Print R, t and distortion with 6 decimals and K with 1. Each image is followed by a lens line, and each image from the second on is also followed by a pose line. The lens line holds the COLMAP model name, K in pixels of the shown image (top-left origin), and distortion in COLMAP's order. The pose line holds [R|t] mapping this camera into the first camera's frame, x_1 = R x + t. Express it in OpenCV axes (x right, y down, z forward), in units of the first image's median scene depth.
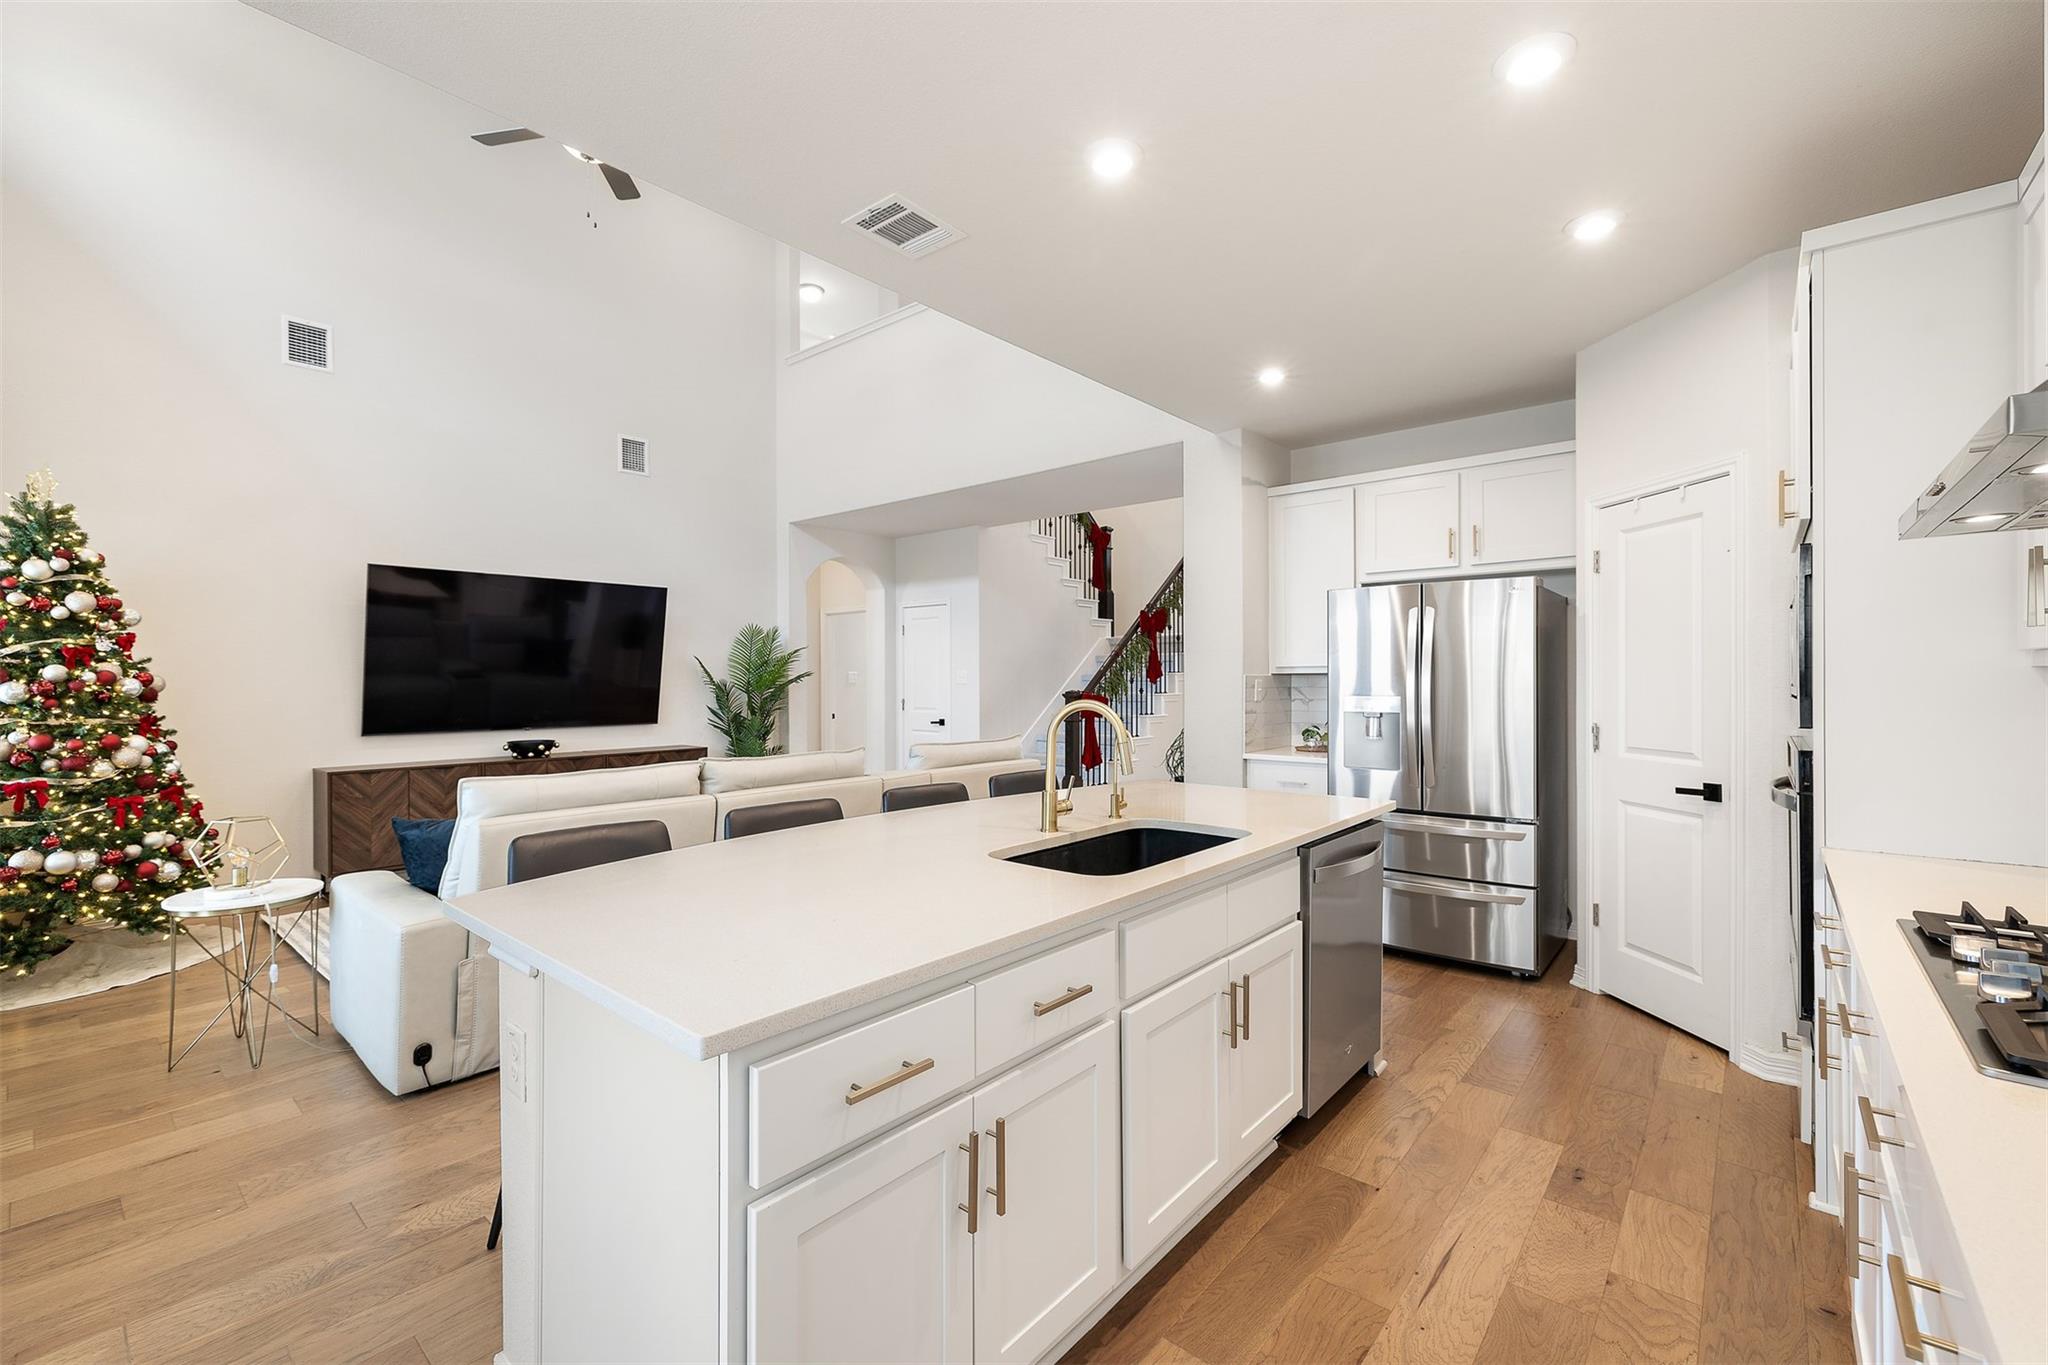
lens RADIAL K [[859.1, 0, 1020.4], [0, 859.1, 677.5], [0, 0, 1]] dist [0.001152, 0.000045]
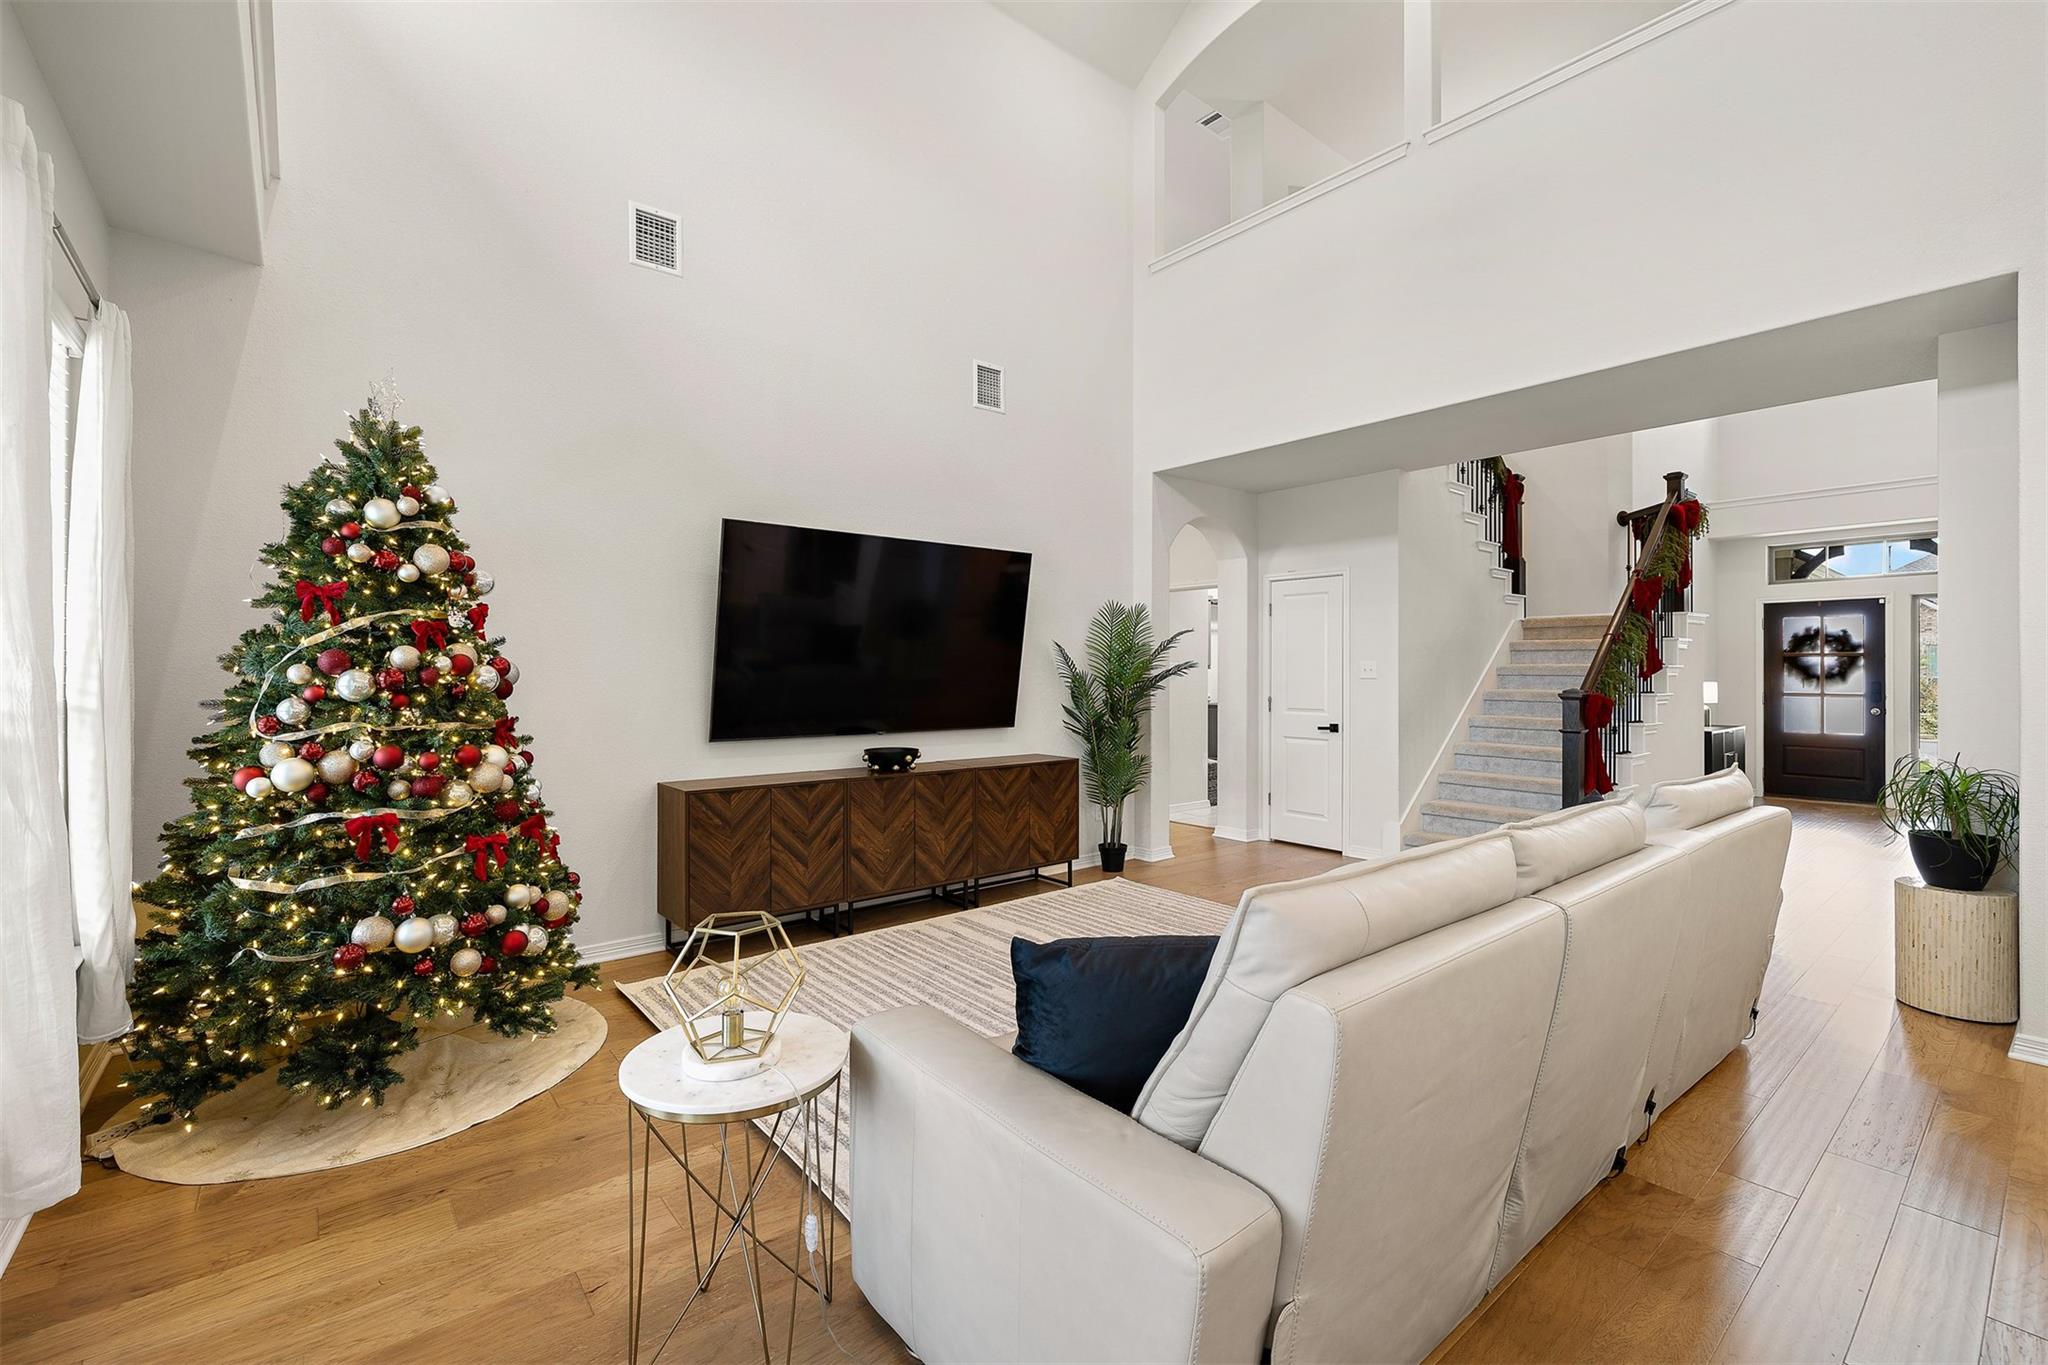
lens RADIAL K [[876.1, 0, 1022.3], [0, 876.1, 664.1], [0, 0, 1]] dist [0.003612, 0.000377]
pose [[0.985048, 0.005314, -0.172196, -0.483253], [-0.006199, 0.999970, -0.004604, 0.000213], [0.172167, 0.005603, 0.985052, 0.366582]]
